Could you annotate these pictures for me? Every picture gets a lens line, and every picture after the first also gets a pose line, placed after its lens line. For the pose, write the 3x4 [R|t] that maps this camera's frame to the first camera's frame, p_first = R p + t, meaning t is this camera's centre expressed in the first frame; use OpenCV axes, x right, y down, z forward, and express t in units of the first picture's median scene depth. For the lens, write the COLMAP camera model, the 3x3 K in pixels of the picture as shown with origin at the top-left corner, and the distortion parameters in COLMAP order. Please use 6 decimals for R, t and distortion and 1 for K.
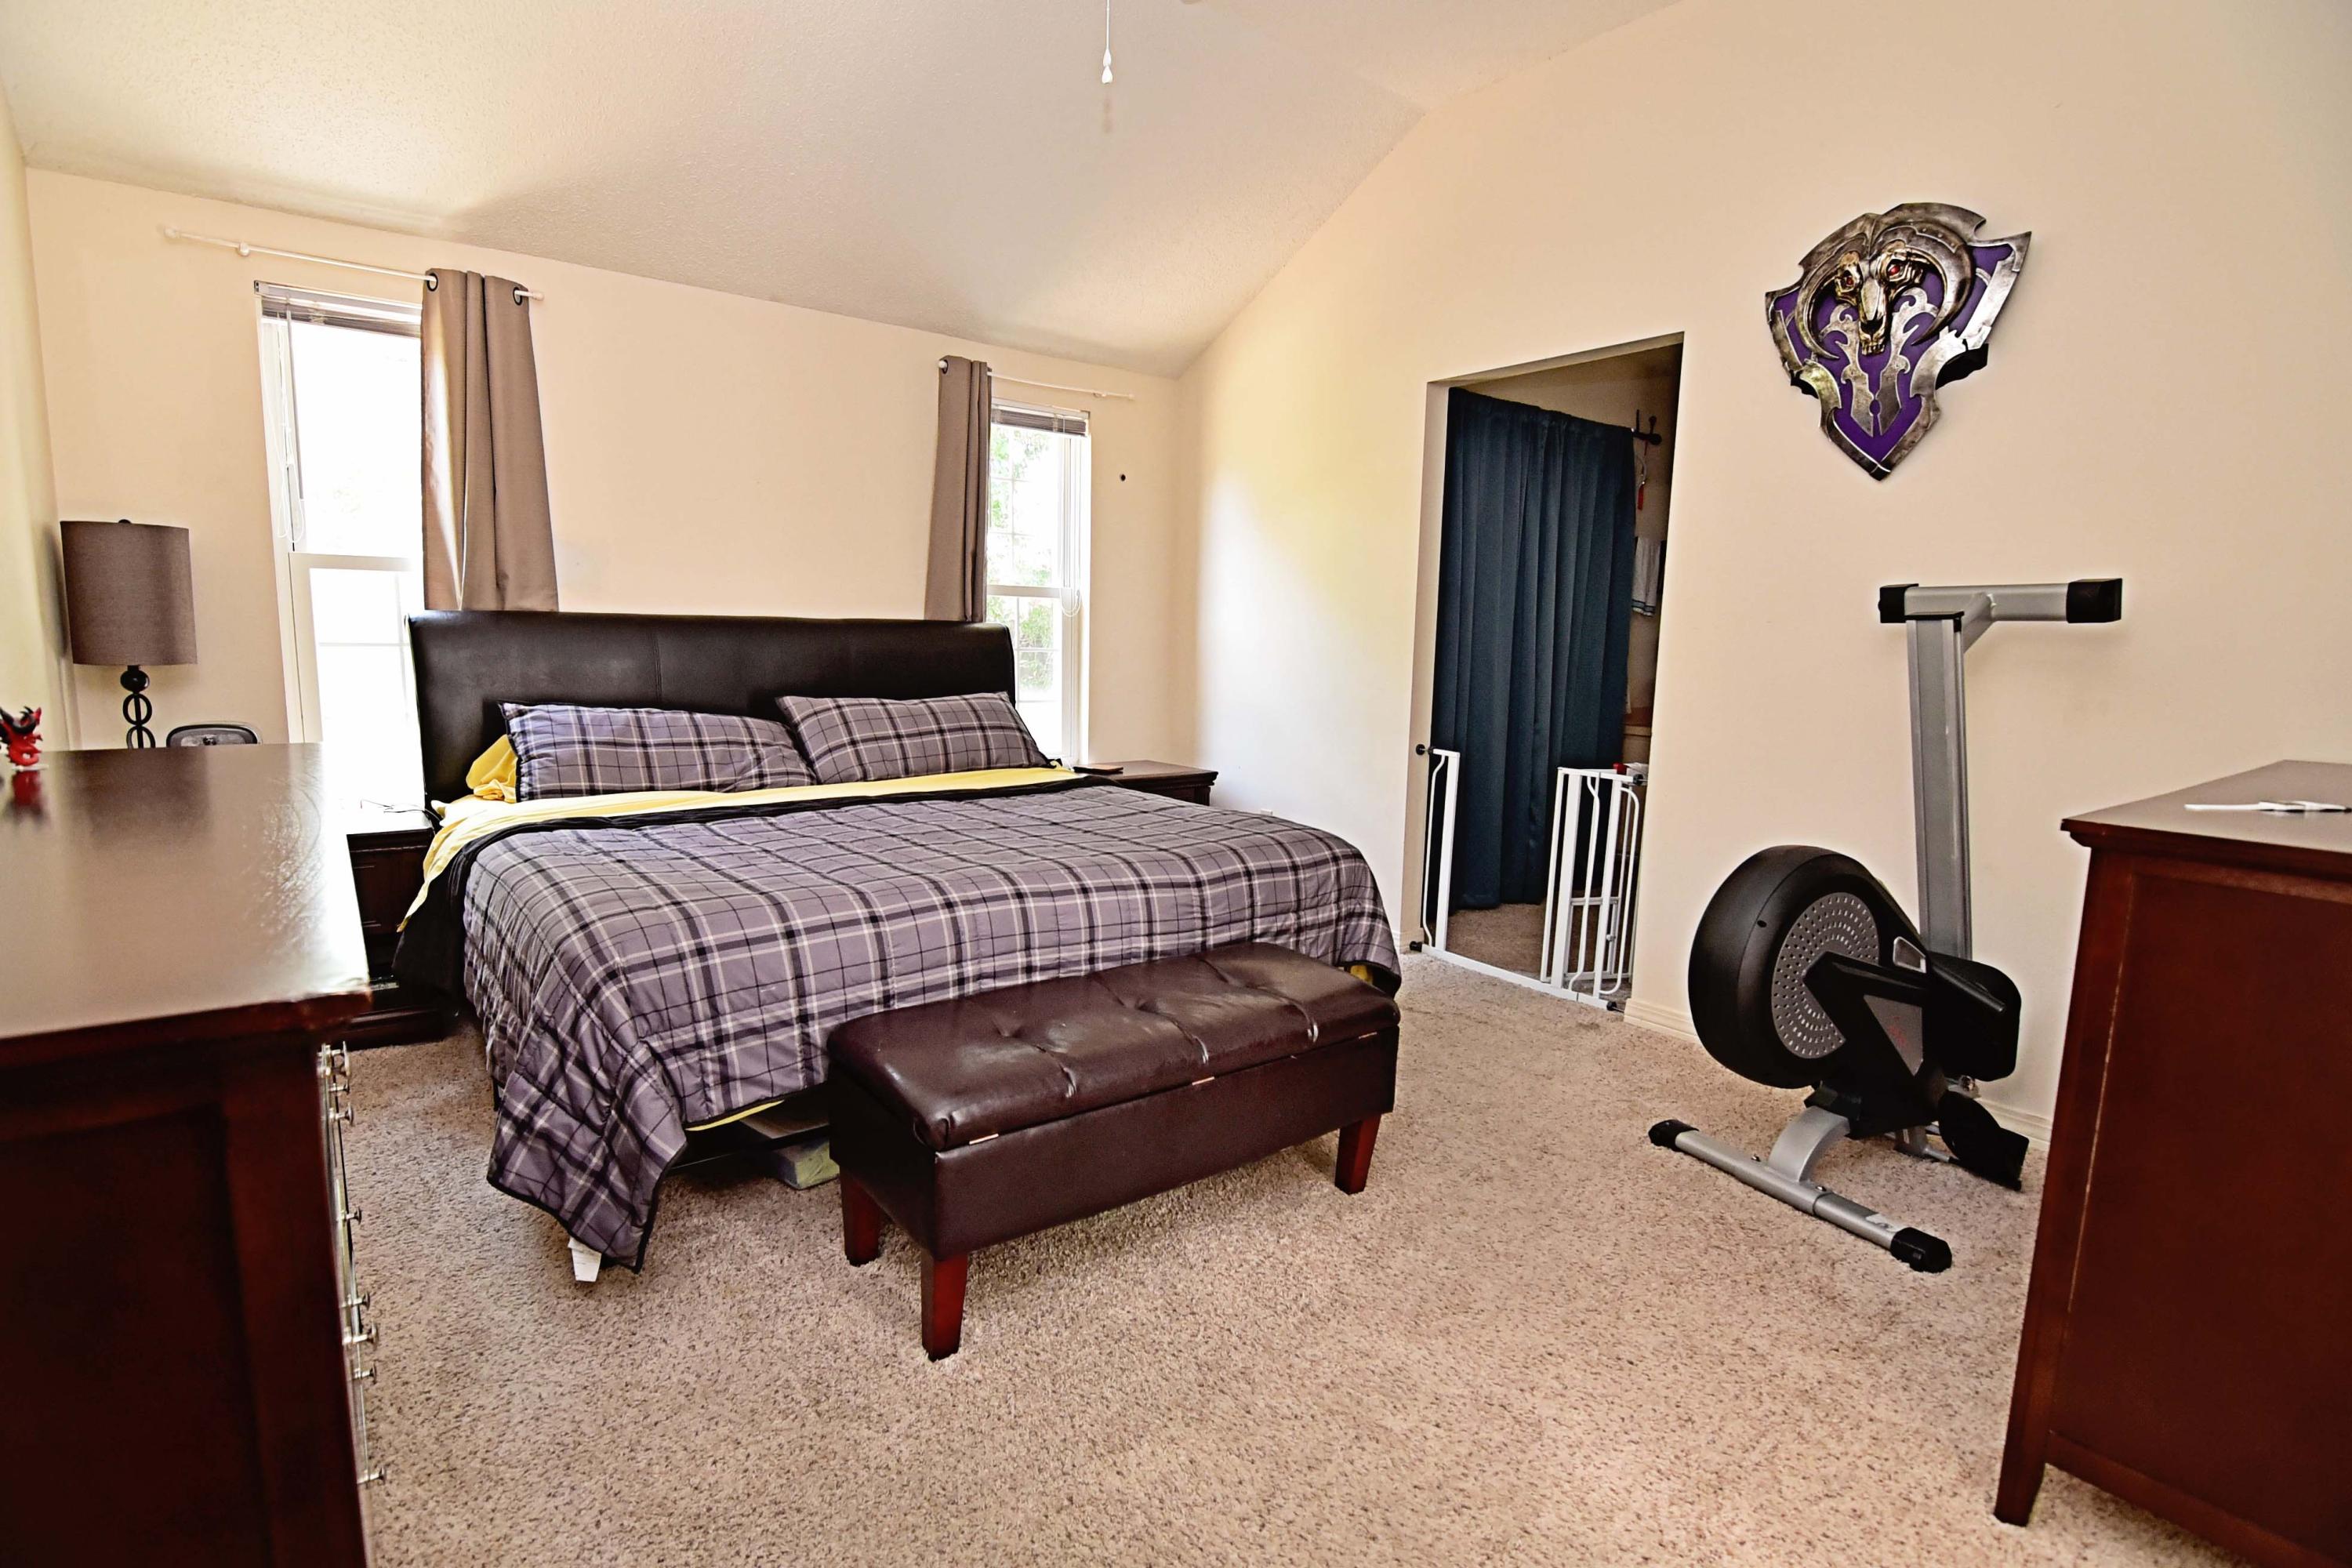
lens RADIAL K [[1141.6, 0, 1170.0], [0, 1141.6, 796.2], [0, 0, 1]] dist [0.004491, -0.016719]
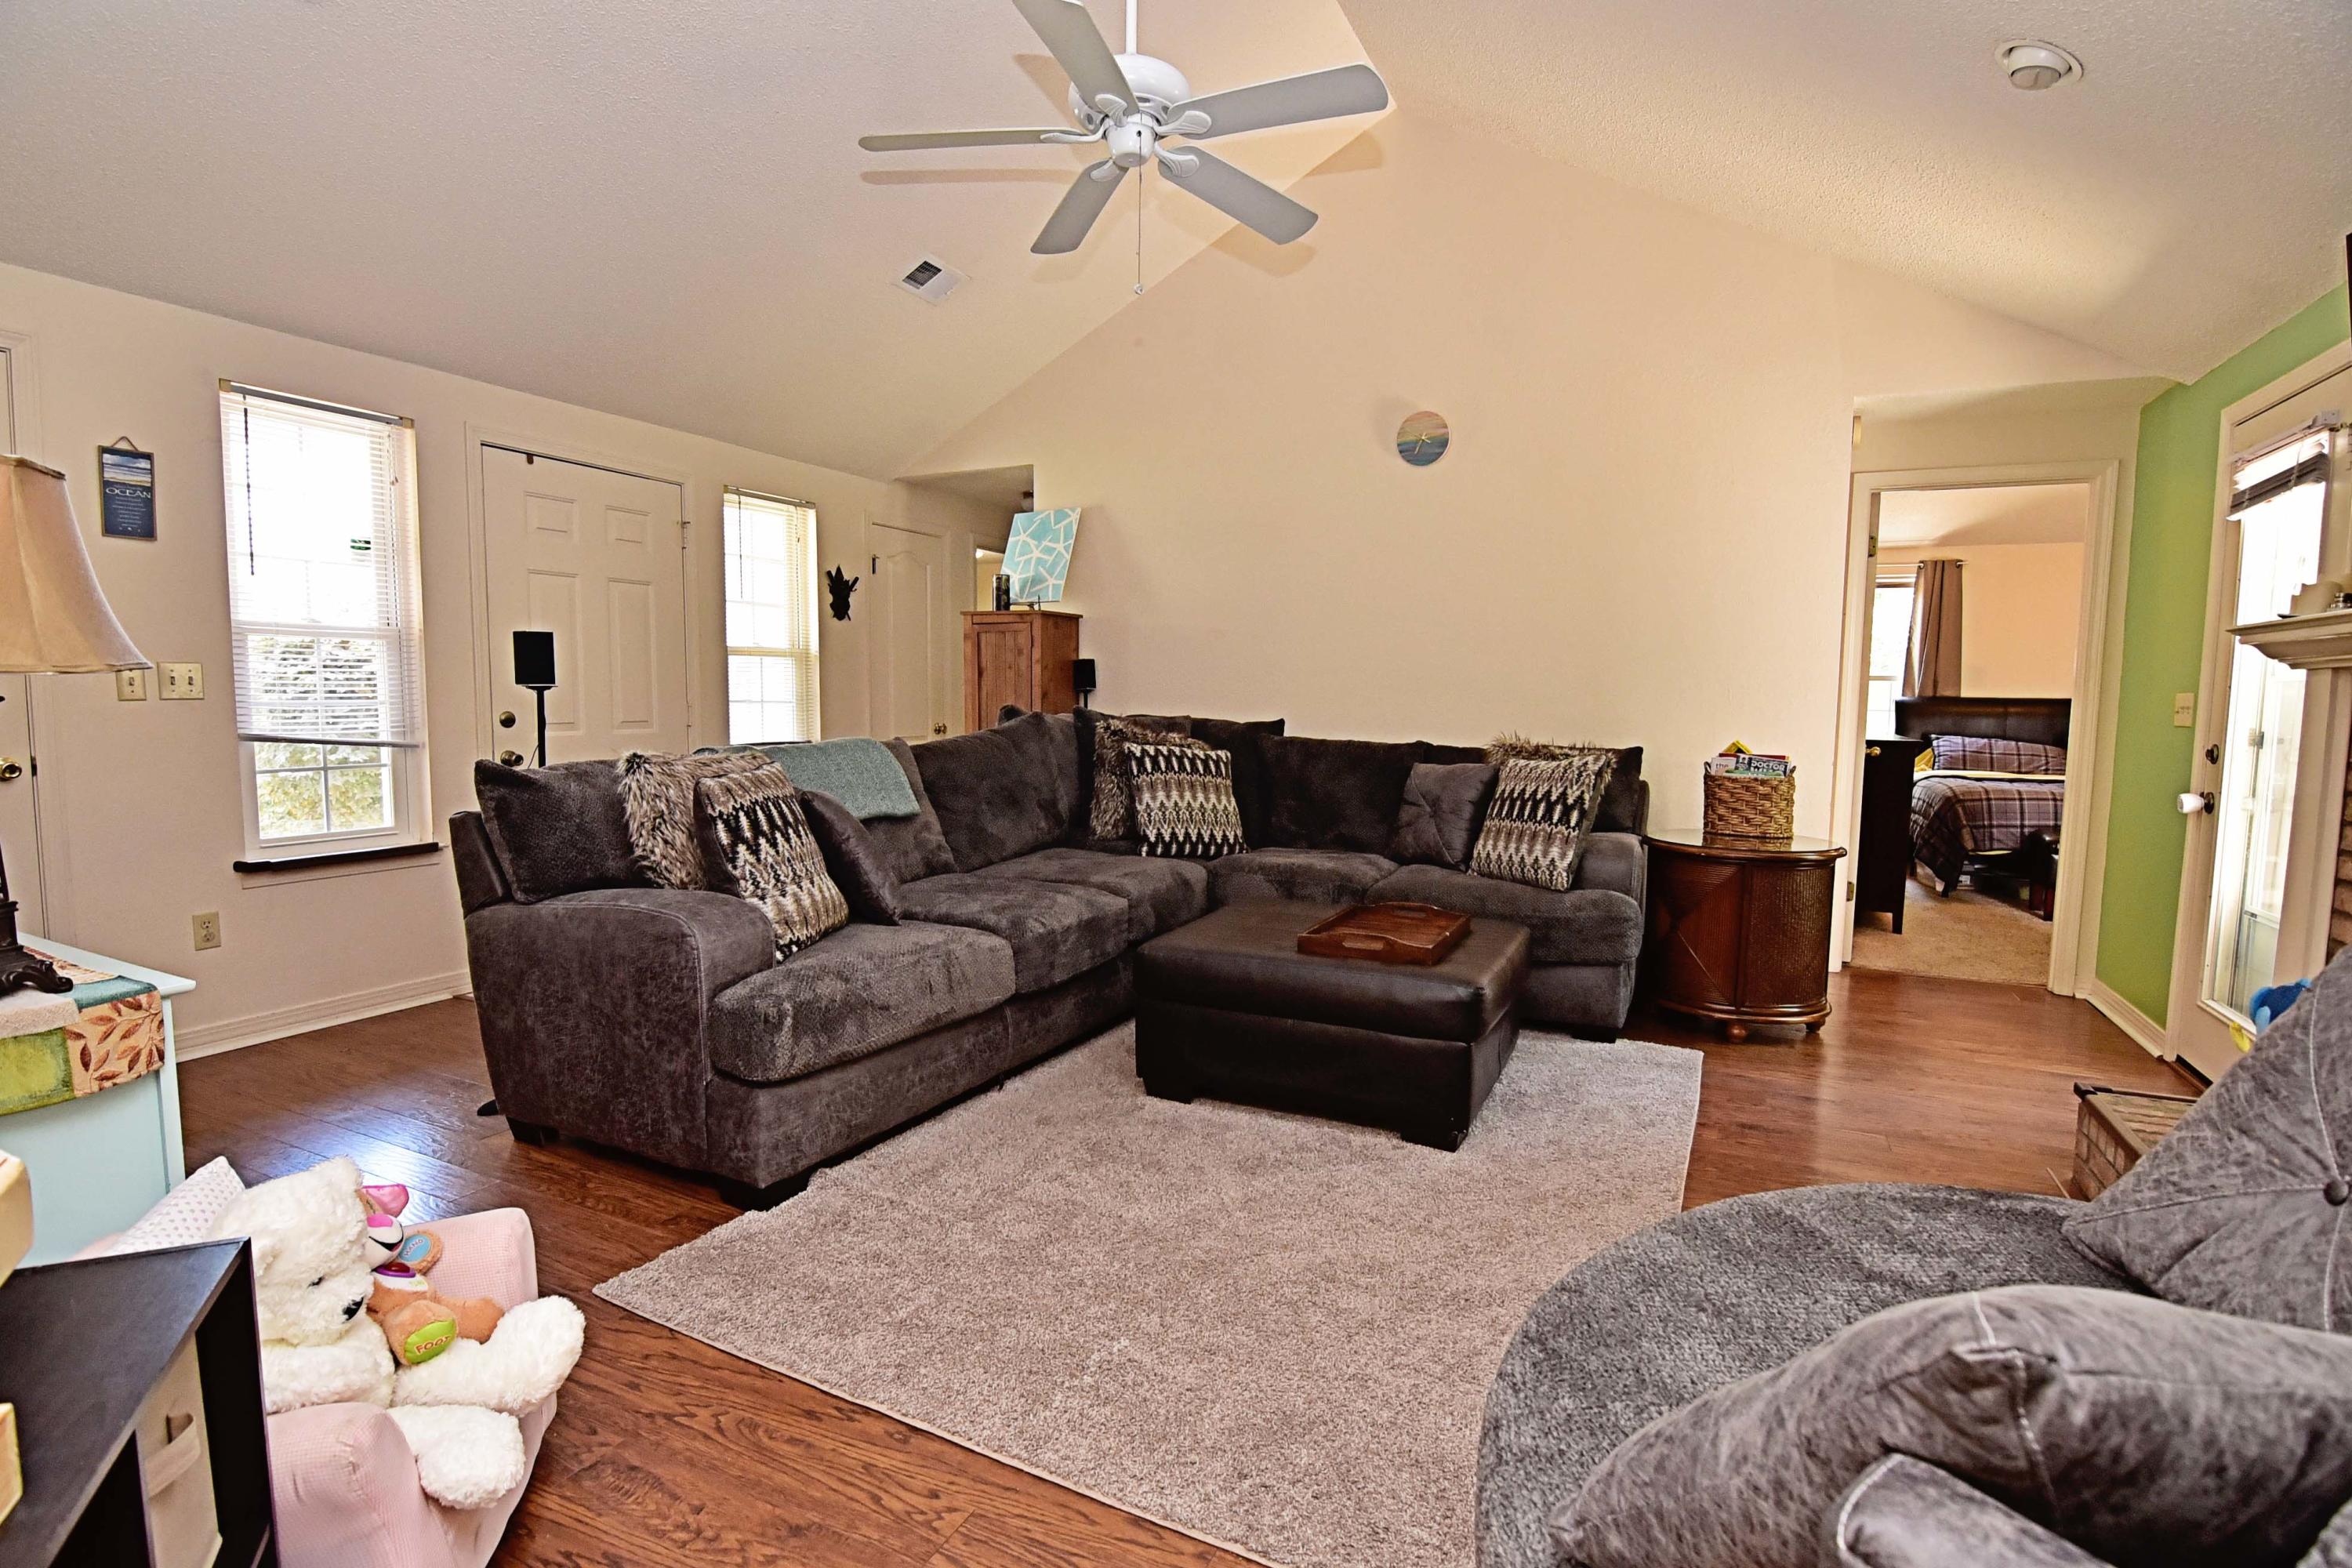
lens RADIAL K [[1141.6, 0, 1170.0], [0, 1141.6, 796.2], [0, 0, 1]] dist [0.004491, -0.016719]
pose [[0.454075, 0.066700, -0.888463, 0.843316], [-0.126526, 0.991915, 0.009801, 0.229161], [0.881934, 0.107963, 0.458843, -1.523609]]
